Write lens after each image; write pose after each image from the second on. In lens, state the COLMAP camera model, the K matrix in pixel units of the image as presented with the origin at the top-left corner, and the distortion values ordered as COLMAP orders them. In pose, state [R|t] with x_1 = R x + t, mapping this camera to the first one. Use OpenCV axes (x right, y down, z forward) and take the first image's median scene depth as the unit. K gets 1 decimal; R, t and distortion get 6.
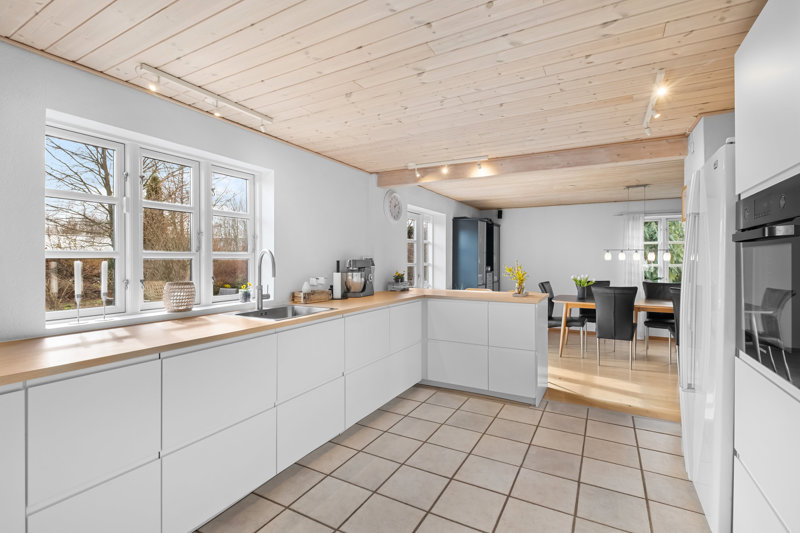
lens RADIAL K [[371.6, 0, 399.3], [0, 371.6, 258.6], [0, 0, 1]] dist [-0.000022, -0.000024]
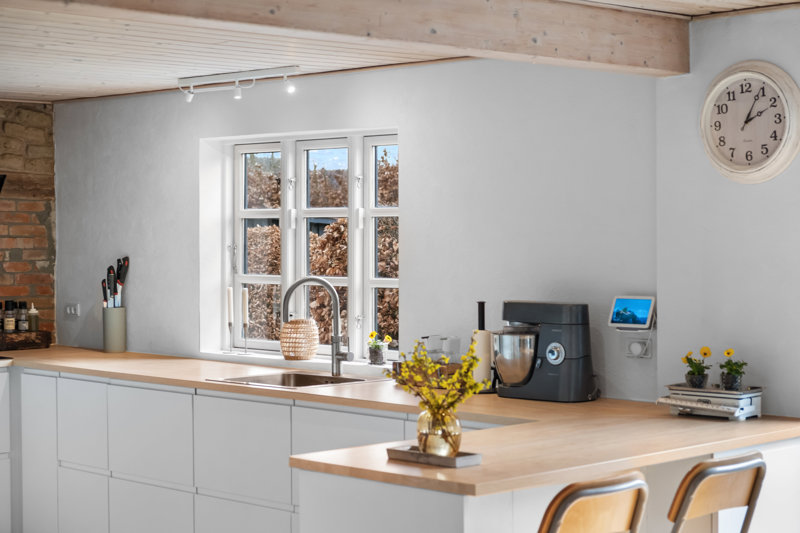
lens RADIAL K [[1505.1, 0, 400.0], [0, 1505.1, 266.5], [0, 0, 1]] dist [-0.039957, -0.073088]
pose [[-0.271842, 0.026096, -0.961988, 0.673004], [0.006922, 0.999659, 0.025162, -0.034699], [0.962317, 0.000181, -0.271930, 0.615315]]
